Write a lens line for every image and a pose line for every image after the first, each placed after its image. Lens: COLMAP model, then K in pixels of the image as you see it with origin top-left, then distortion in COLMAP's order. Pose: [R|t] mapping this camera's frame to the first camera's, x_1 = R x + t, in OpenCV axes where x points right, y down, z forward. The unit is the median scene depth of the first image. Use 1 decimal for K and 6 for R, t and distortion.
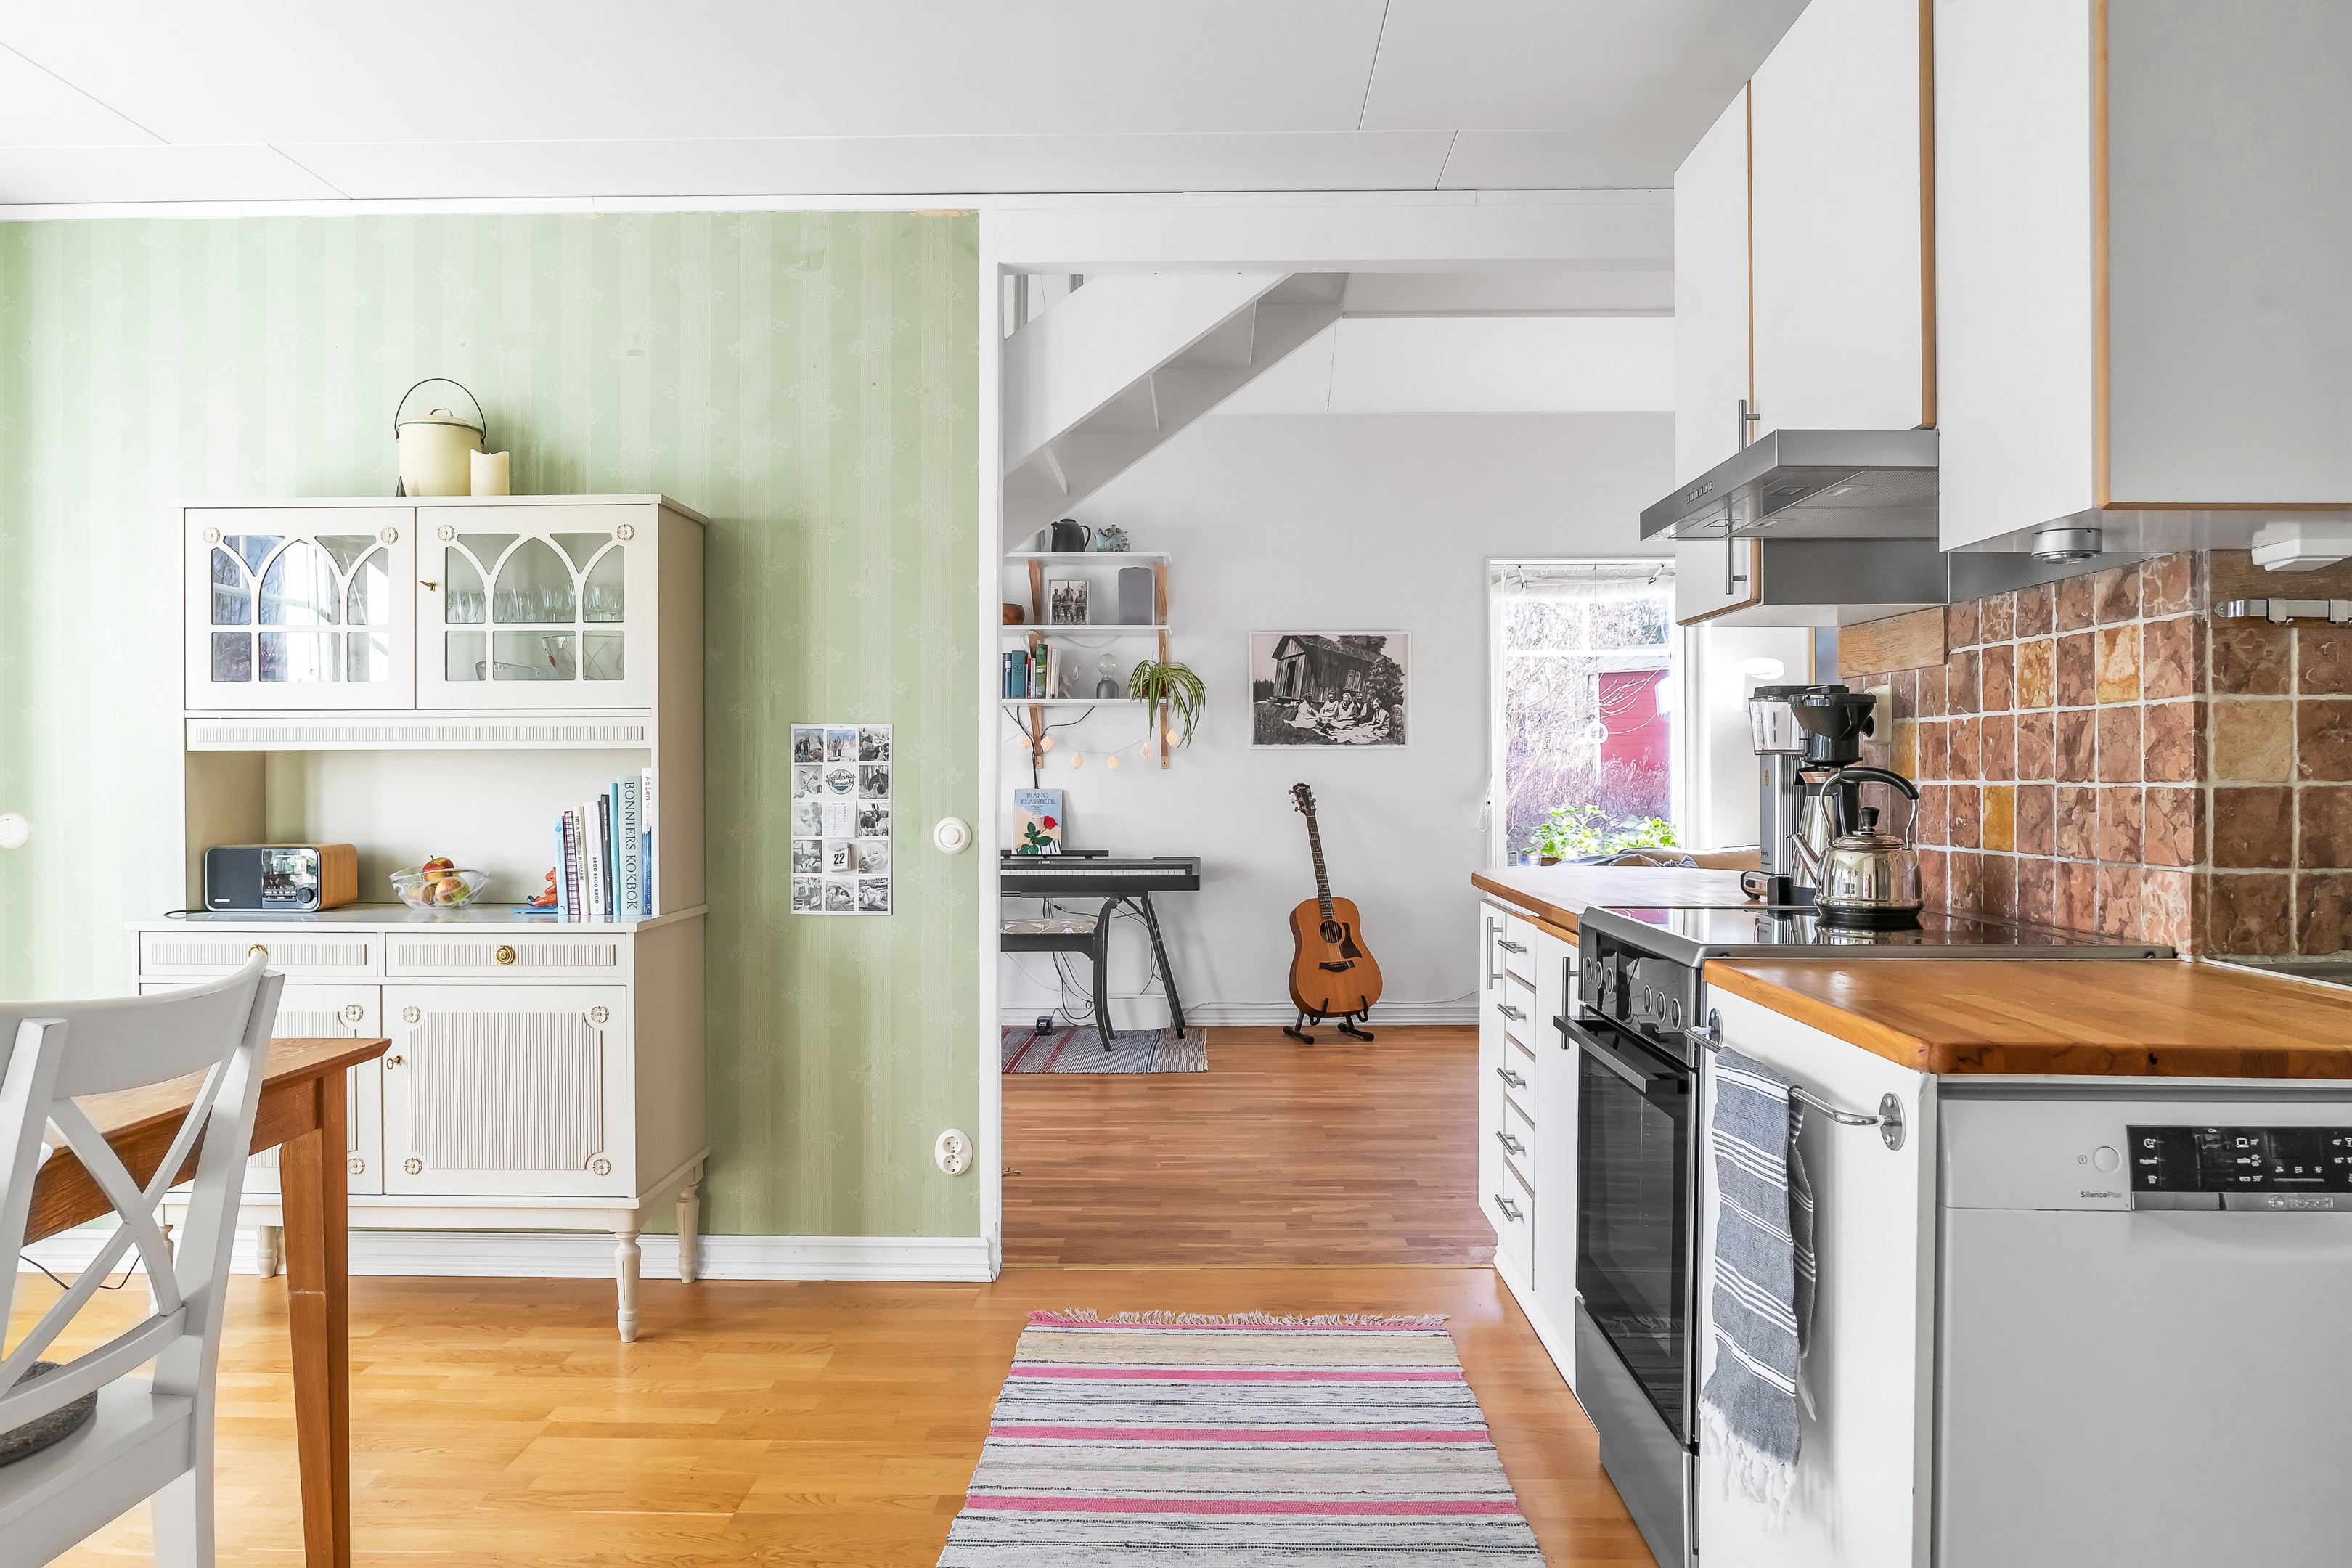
lens RADIAL K [[1564.7, 0, 1197.6], [0, 1564.7, 779.2], [0, 0, 1]] dist [-0.037847, 0.020496]
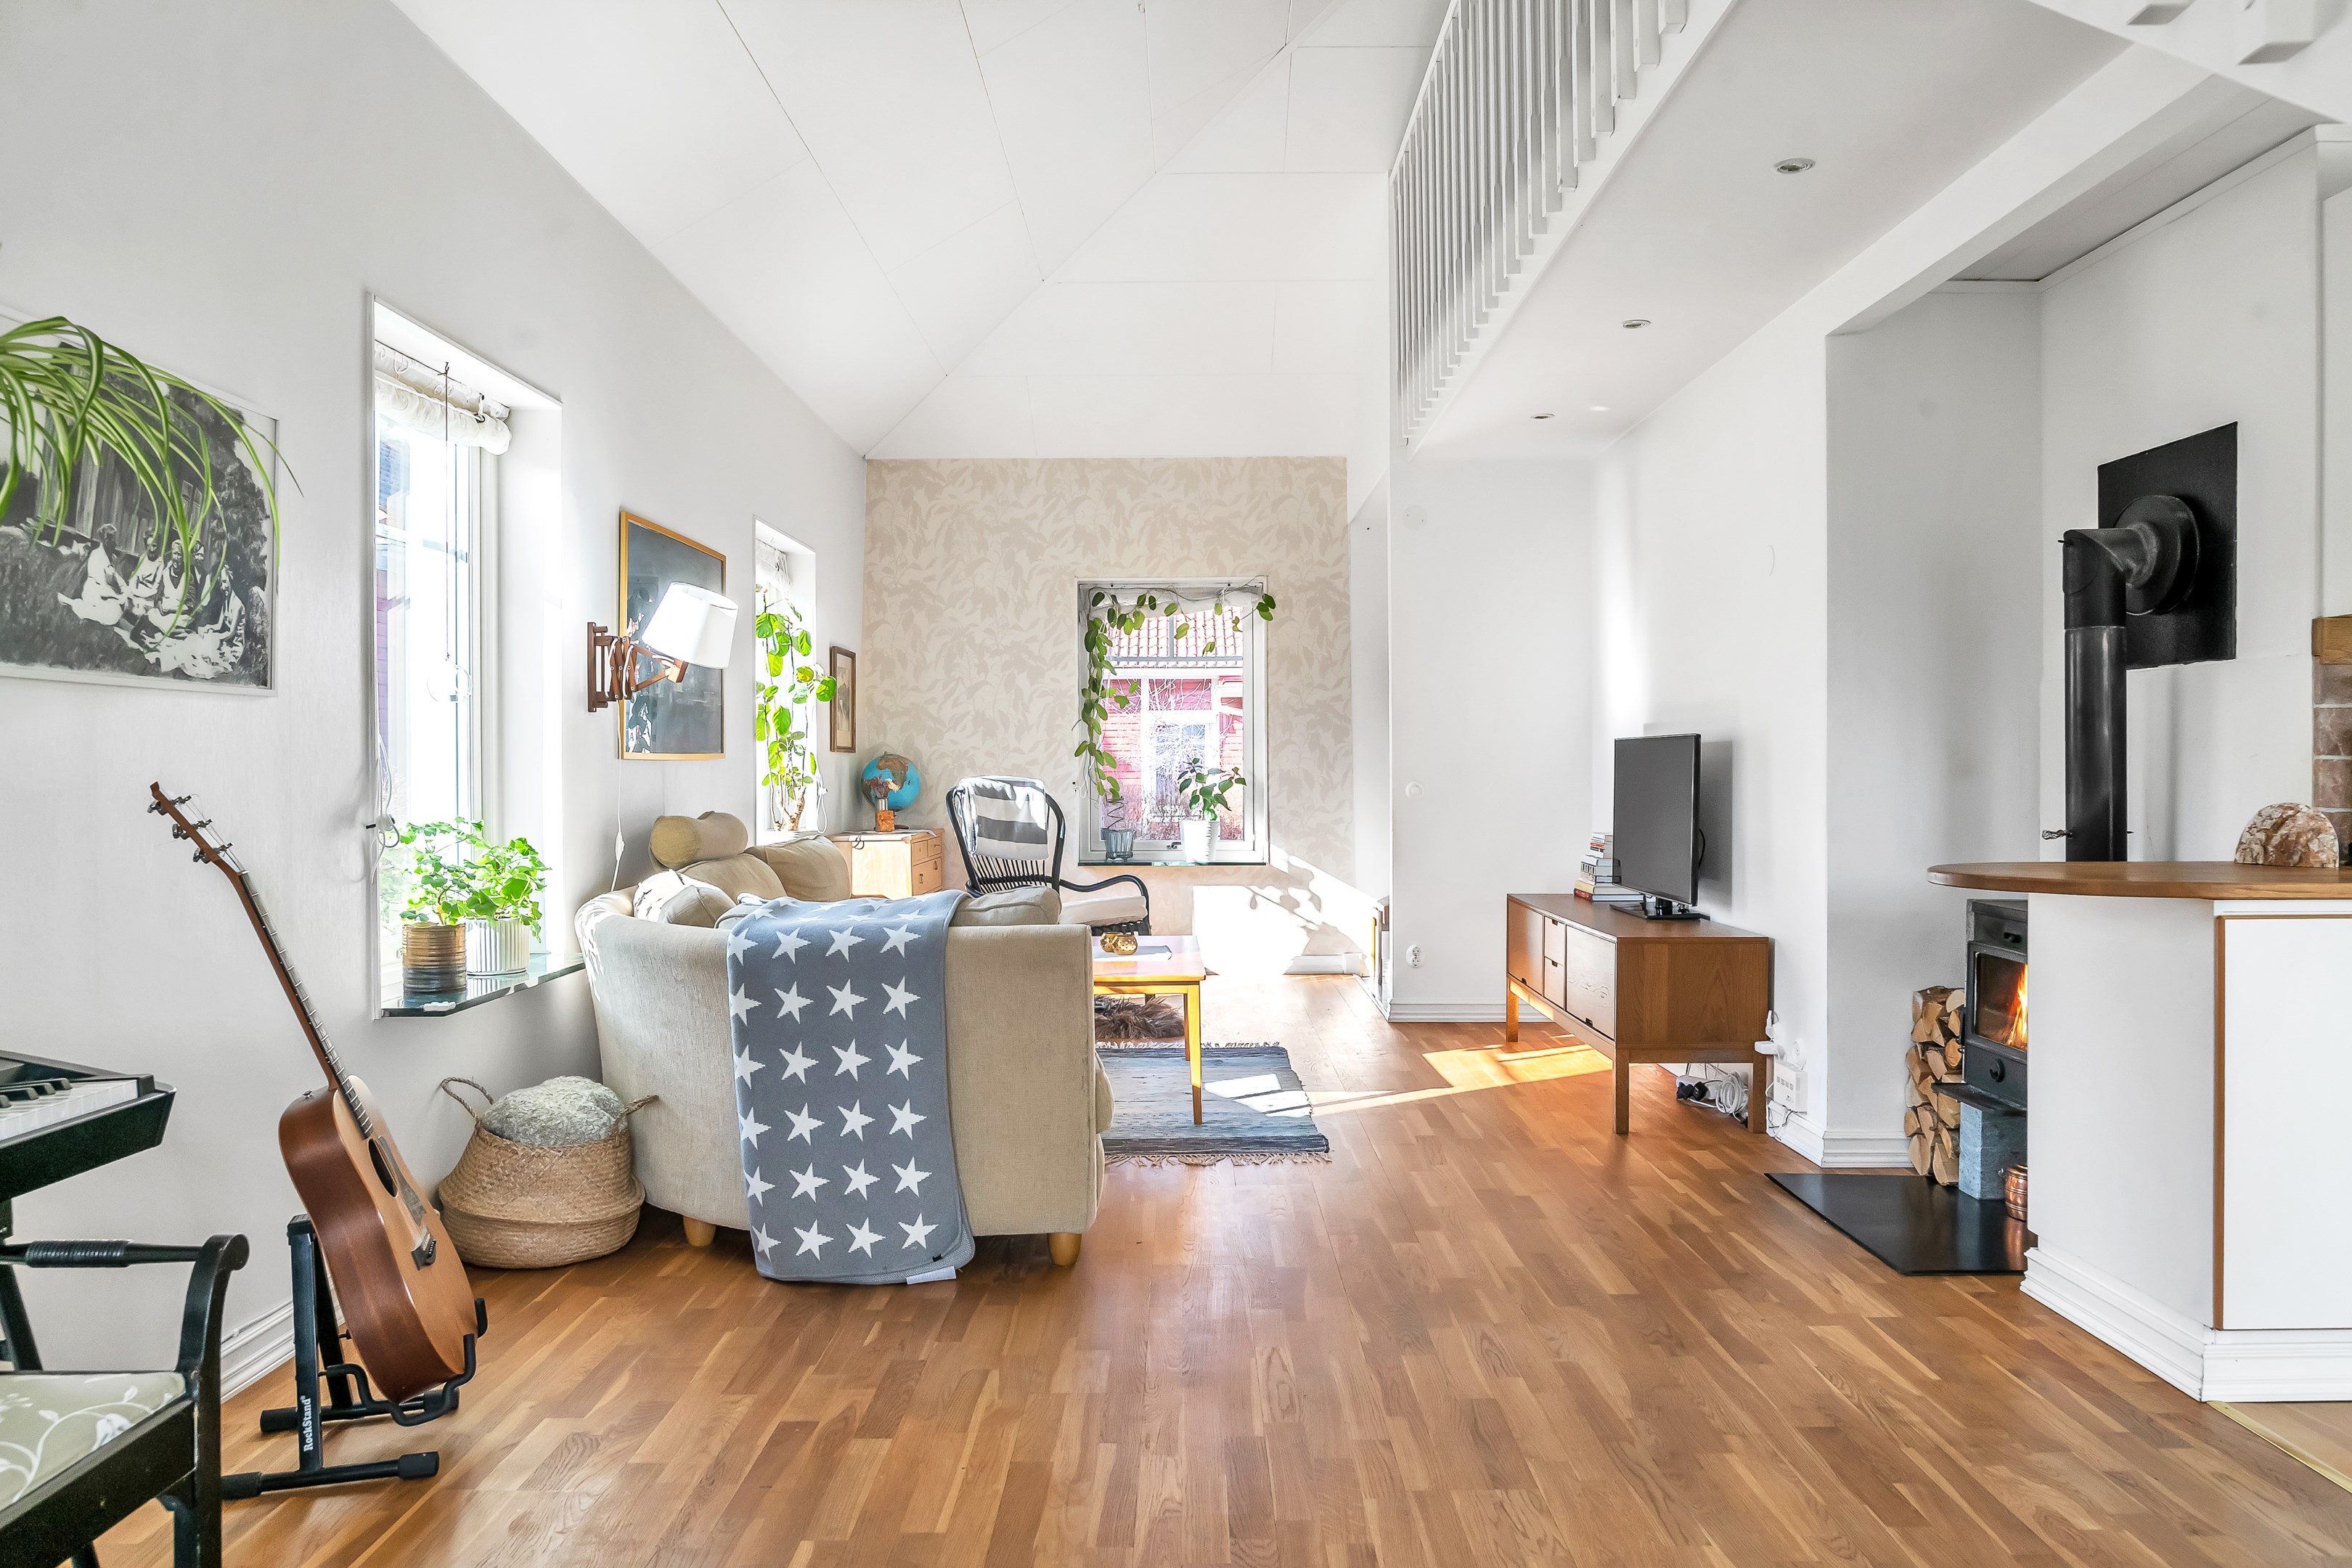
lens RADIAL K [[1564.7, 0, 1178.2], [0, 1564.7, 781.6], [0, 0, 1]] dist [-0.037847, 0.020496]
pose [[-0.008949, -0.004333, 0.999951, -0.582397], [0.007878, 0.999959, 0.004404, 0.006237], [-0.999929, 0.007917, -0.008914, 1.600804]]
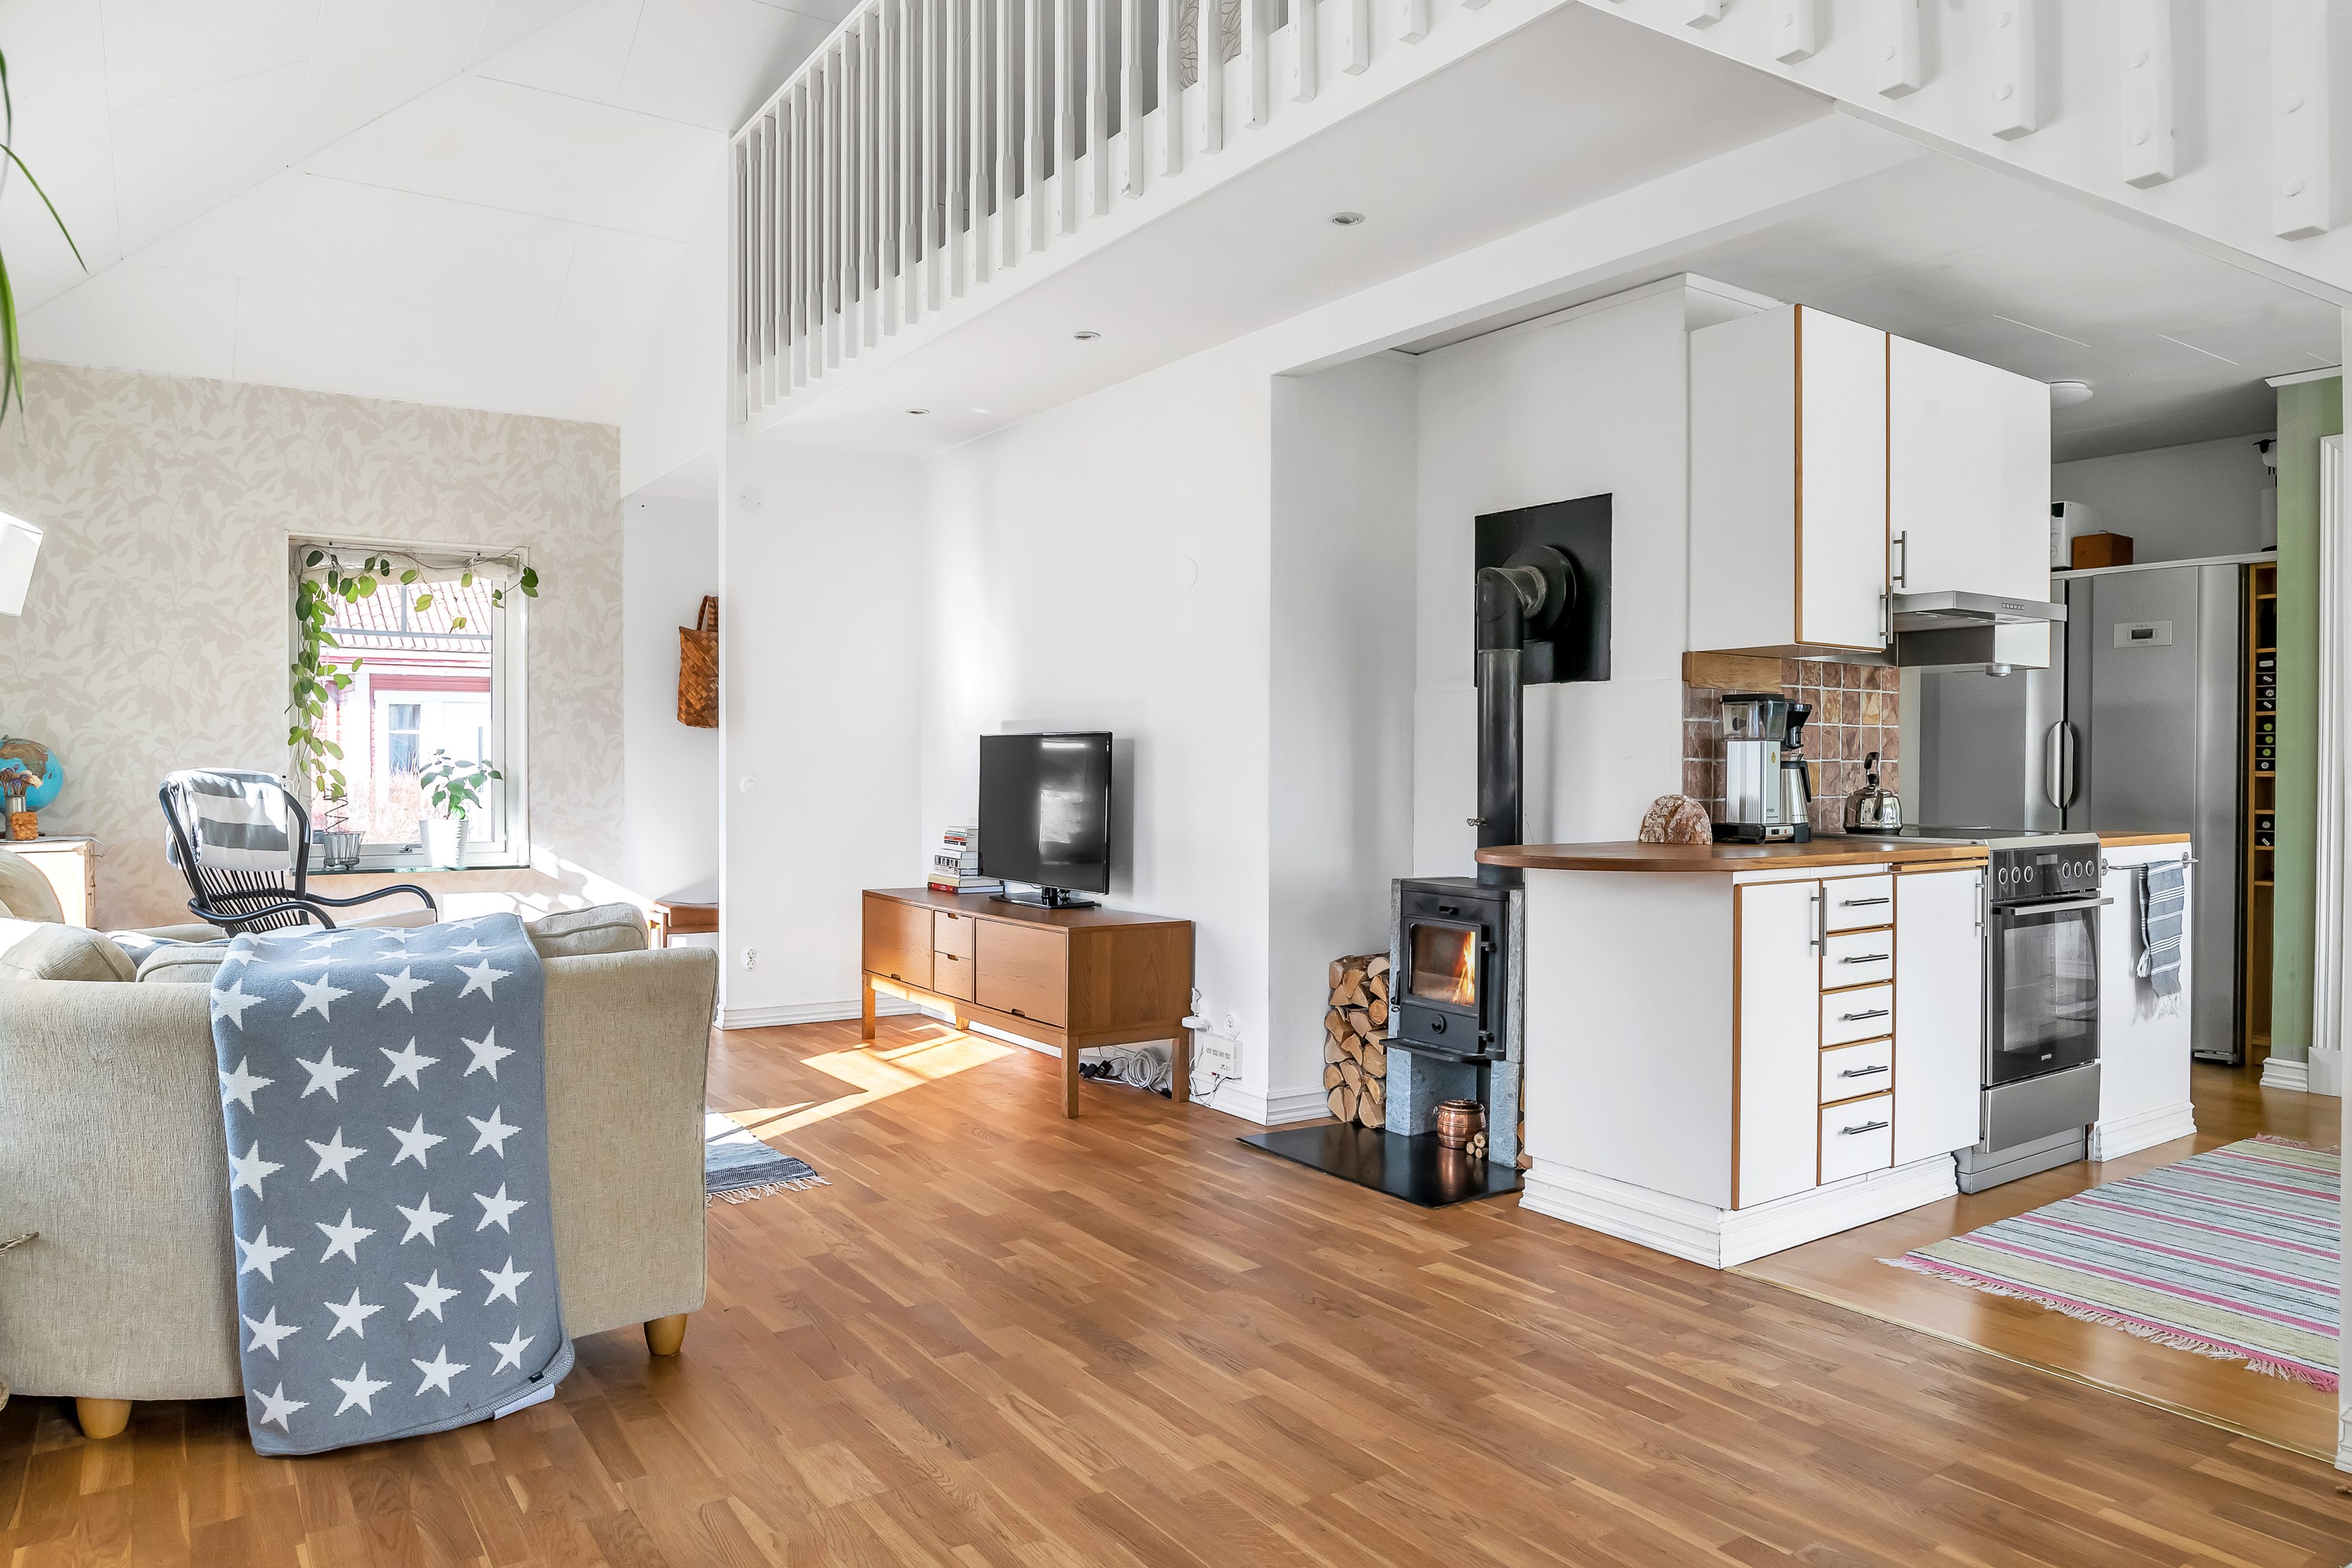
lens RADIAL K [[1510.8, 0, 1180.2], [0, 1510.8, 778.8], [0, 0, 1]] dist [-0.041924, 0.020053]
pose [[-0.573425, -0.006403, 0.819233, -0.389814], [0.001990, 0.999956, 0.009209, 0.004749], [-0.819256, 0.006911, -0.573386, 1.911541]]
